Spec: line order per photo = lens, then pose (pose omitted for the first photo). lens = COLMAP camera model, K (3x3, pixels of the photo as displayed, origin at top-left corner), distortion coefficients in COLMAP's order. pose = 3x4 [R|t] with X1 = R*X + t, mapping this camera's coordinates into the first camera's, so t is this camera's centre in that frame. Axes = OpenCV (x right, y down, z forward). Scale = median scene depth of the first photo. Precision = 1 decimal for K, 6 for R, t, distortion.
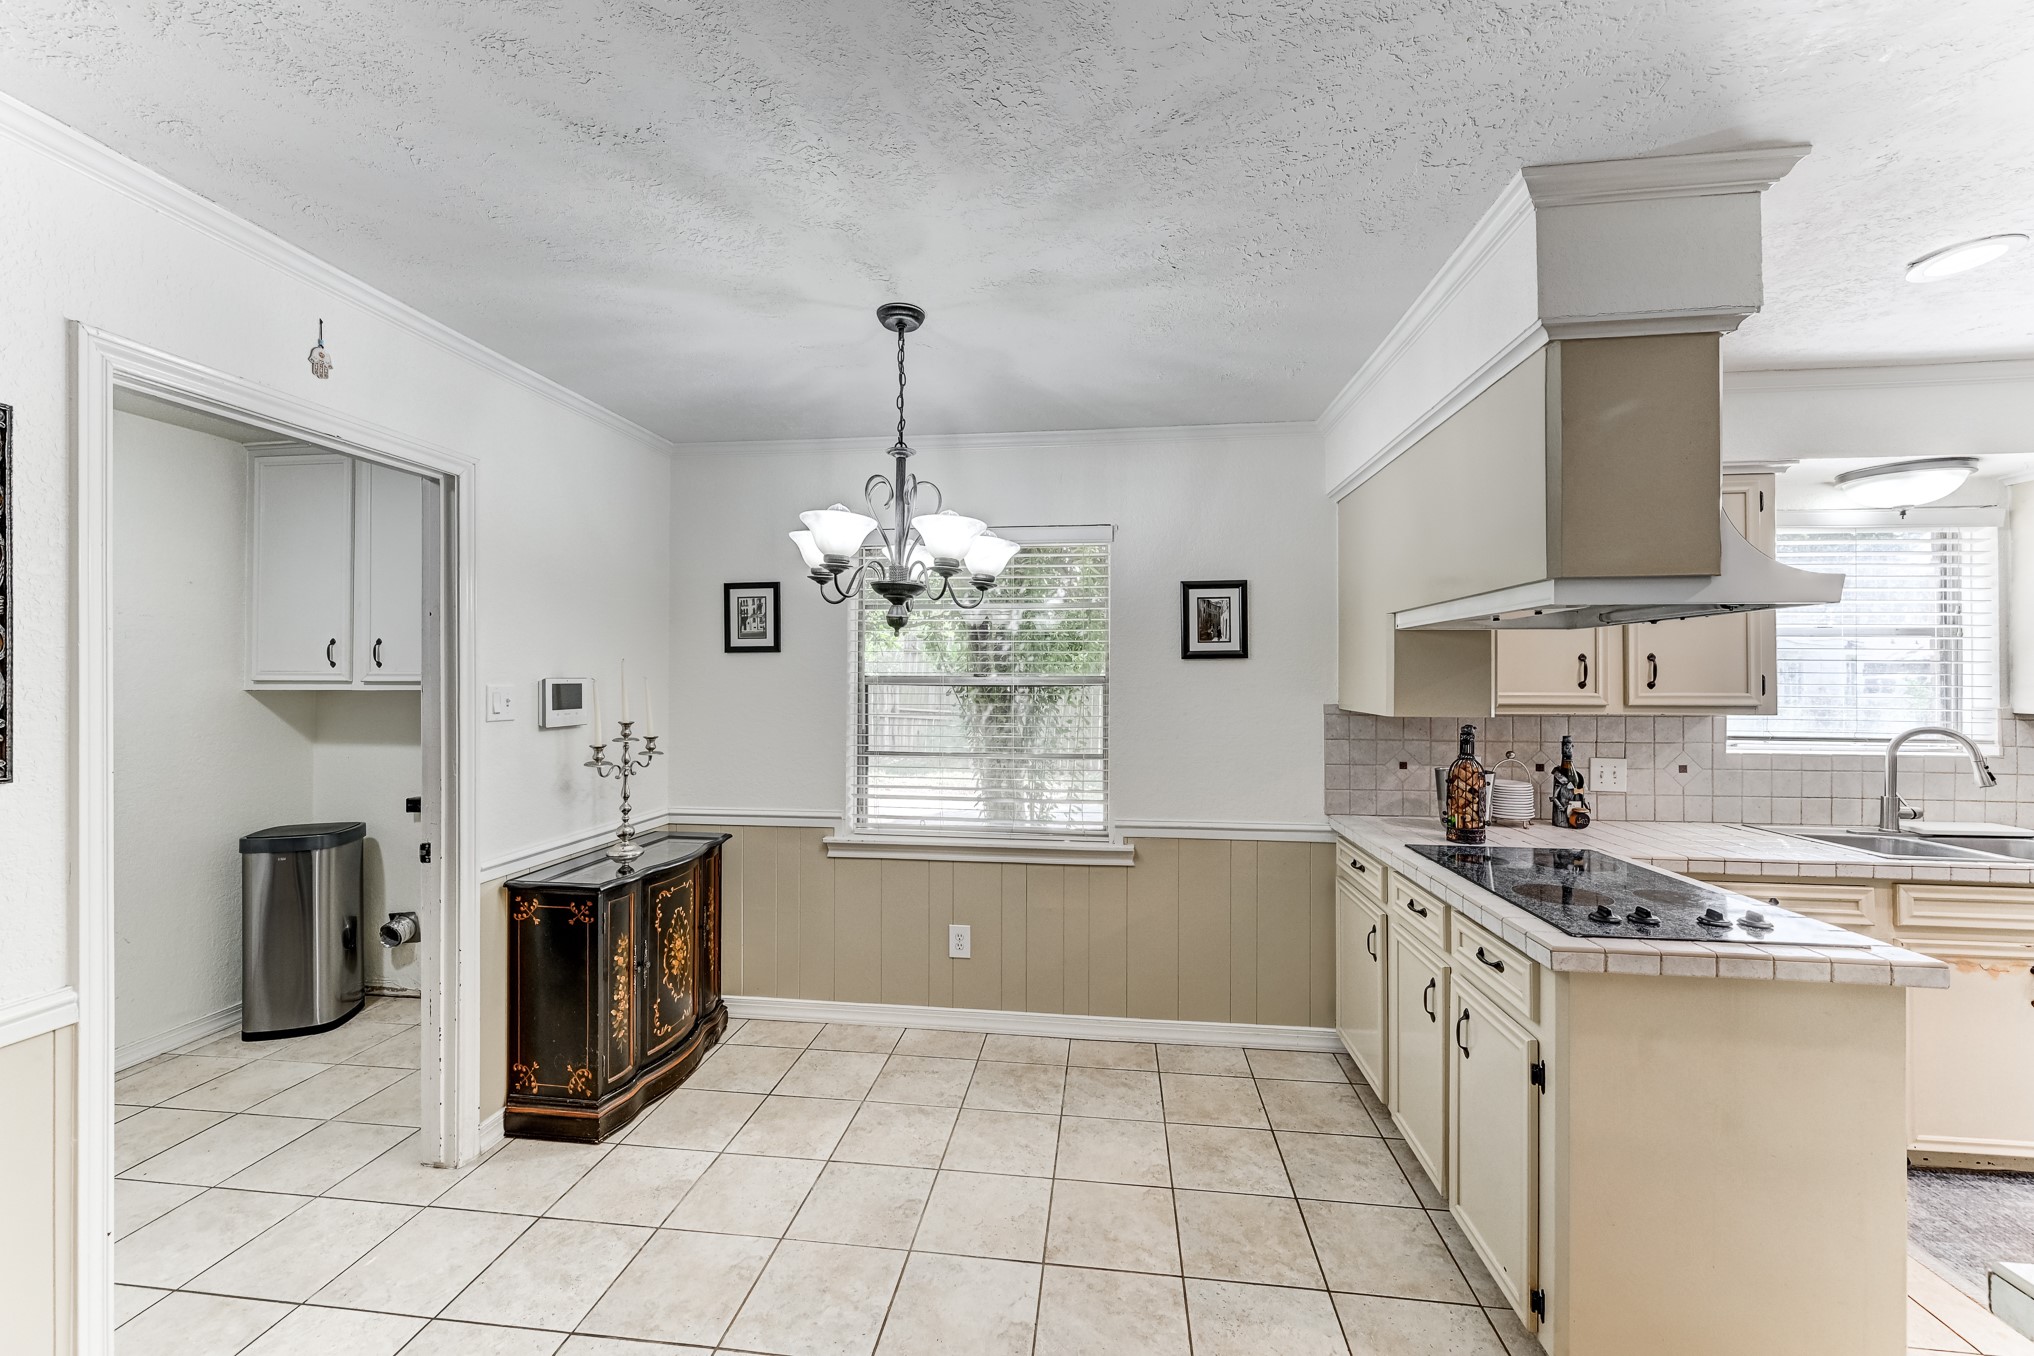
lens RADIAL K [[791.5, 0, 1010.8], [0, 791.5, 675.5], [0, 0, 1]] dist [-0.002761, -0.000272]
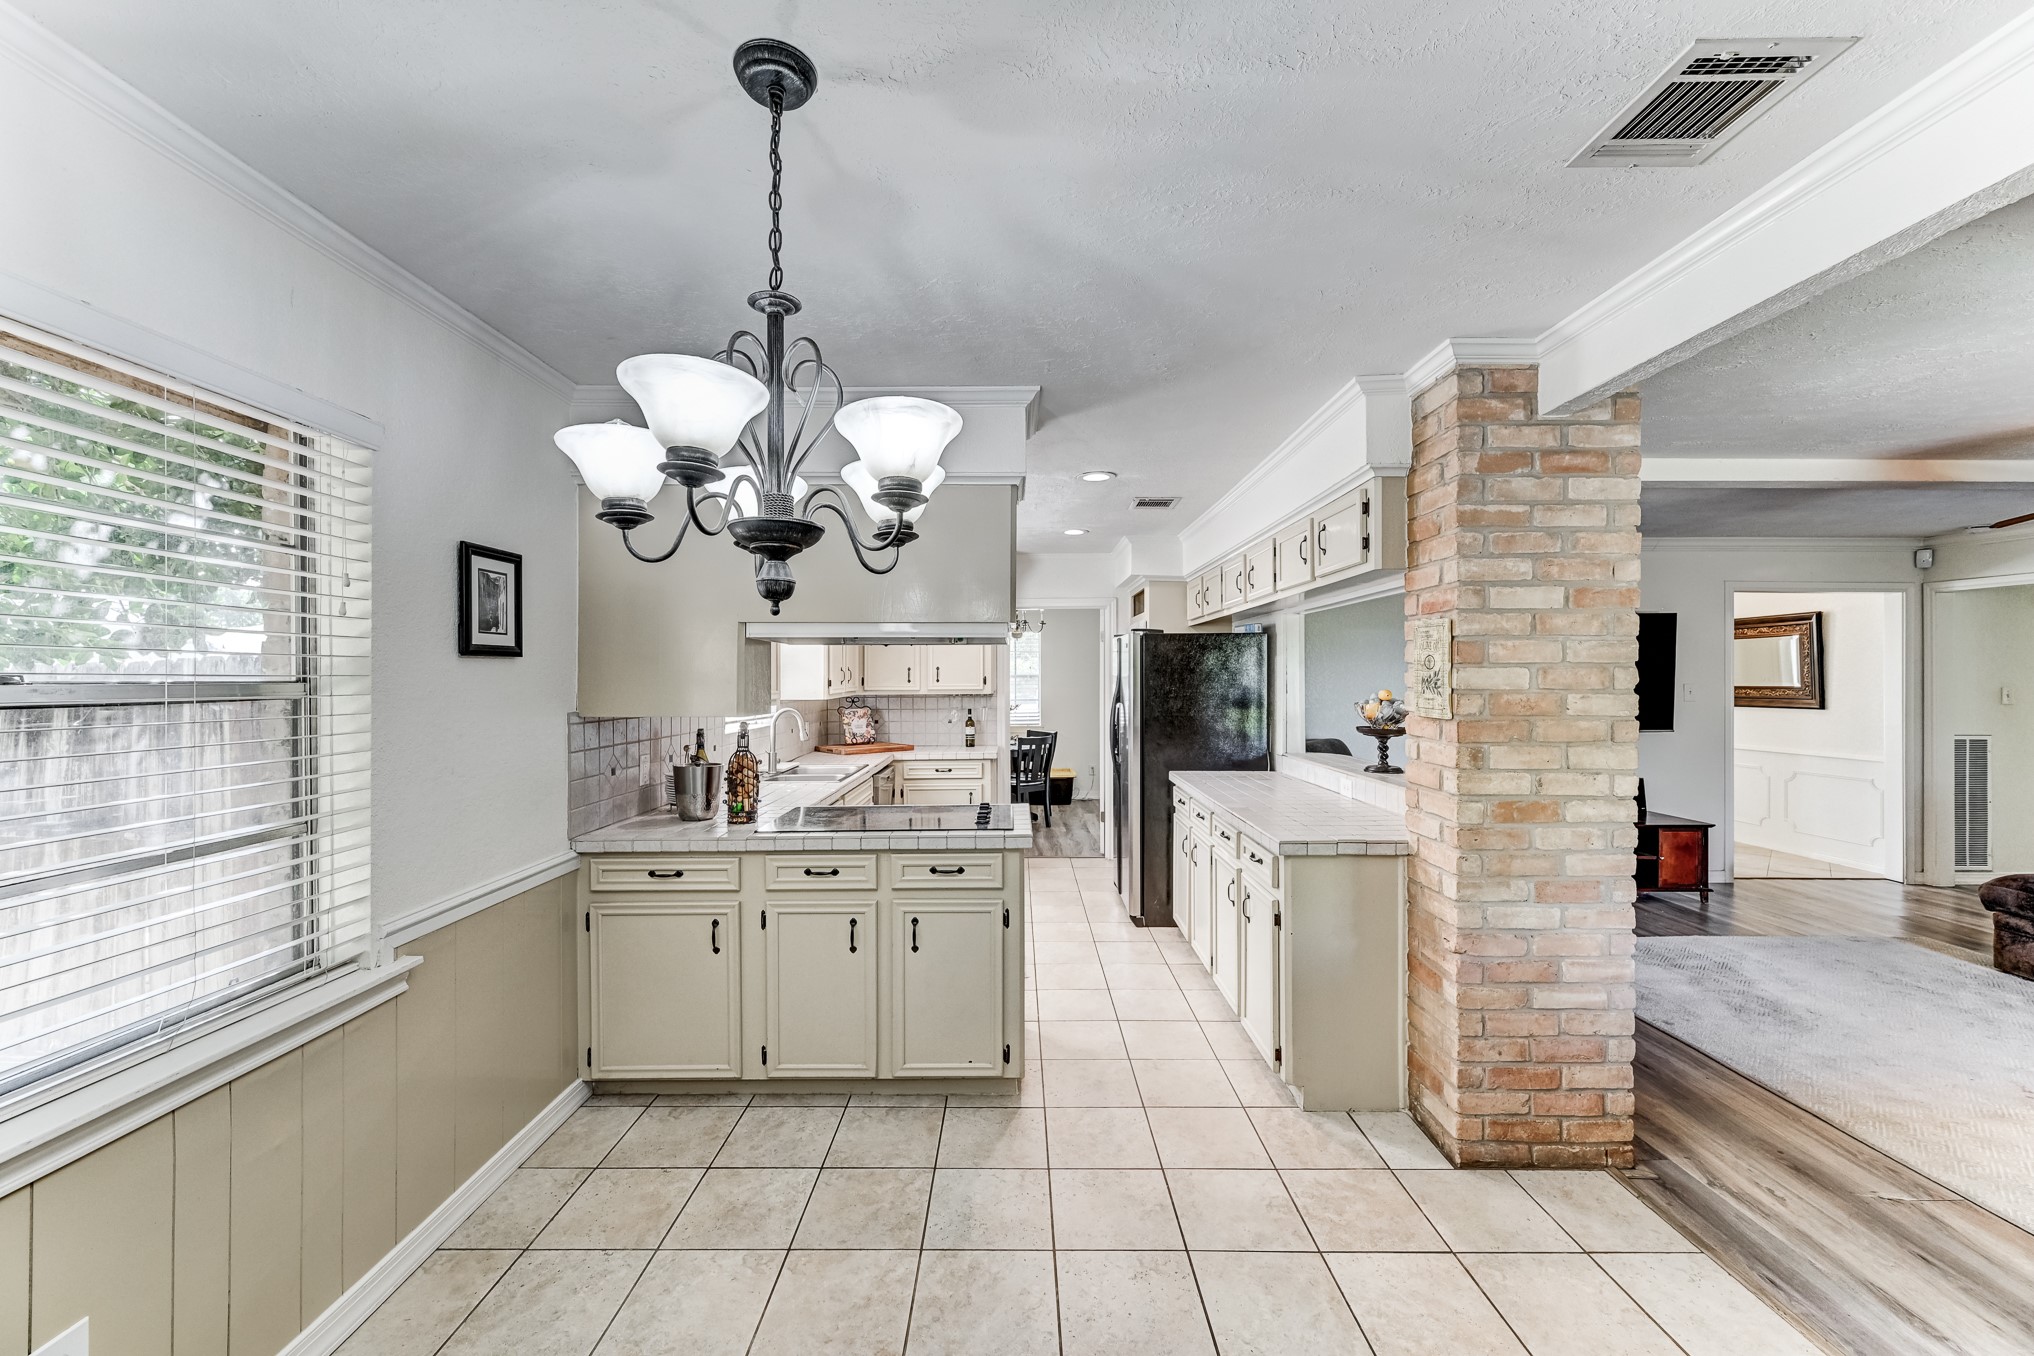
lens RADIAL K [[791.5, 0, 1010.8], [0, 791.5, 675.5], [0, 0, 1]] dist [-0.002761, -0.000272]
pose [[-0.119476, 0.003019, 0.992832, -0.593961], [-0.000699, 0.999995, -0.003125, -0.001641], [-0.992837, -0.001067, -0.119474, 0.707583]]
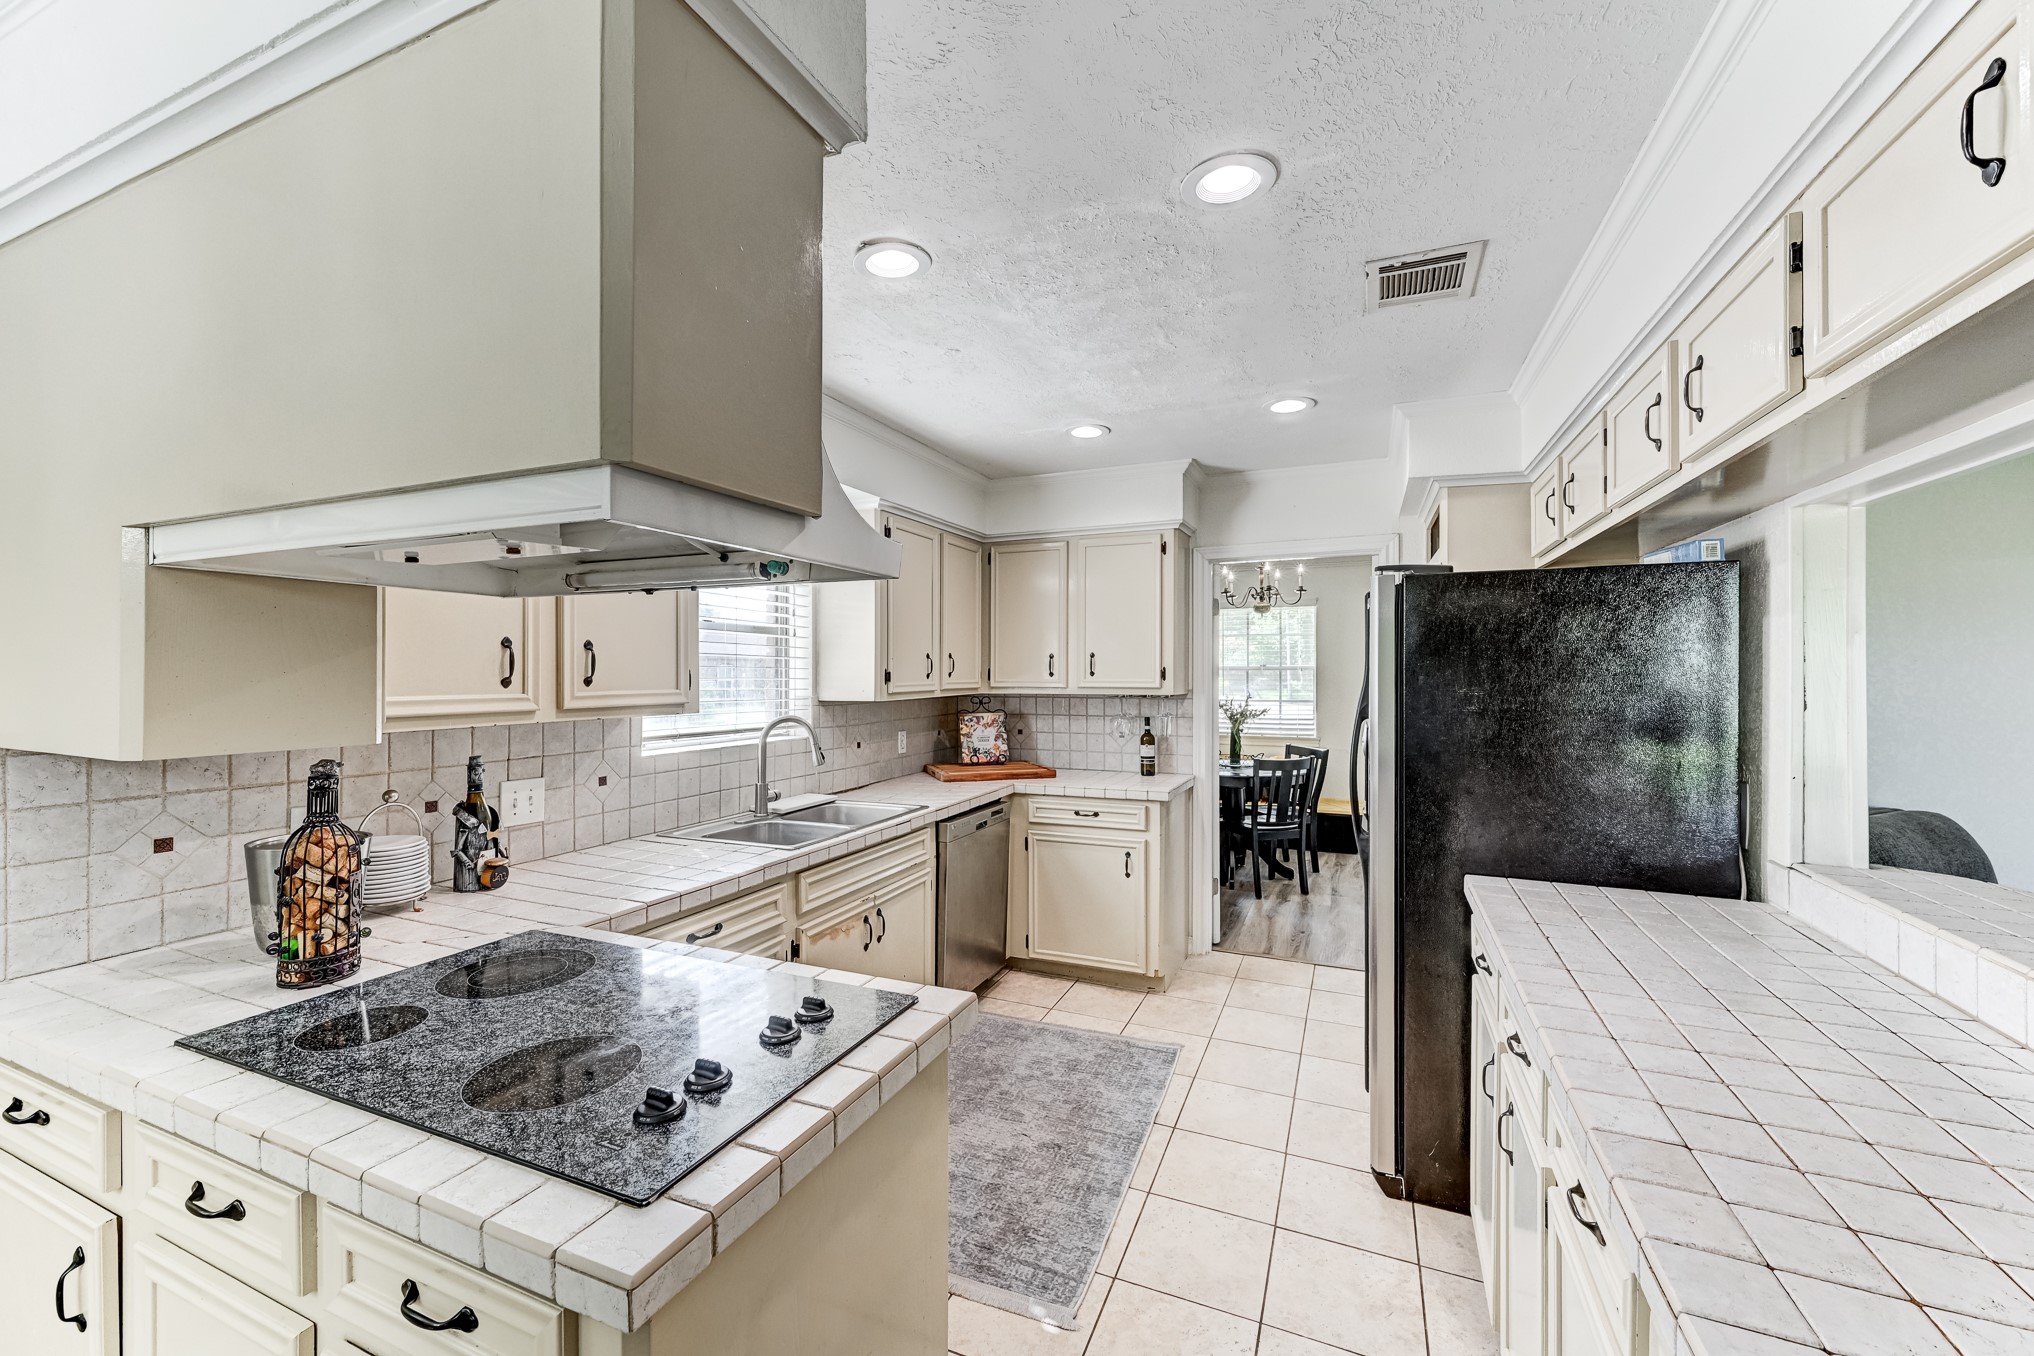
lens RADIAL K [[798.3, 0, 1013.6], [0, 798.3, 668.8], [0, 0, 1]] dist [-0.000334, 0.000222]
pose [[0.278530, 0.002149, 0.960425, 0.176047], [-0.003979, 0.999991, -0.001084, -0.000760], [-0.960419, -0.003519, 0.278536, 0.376235]]
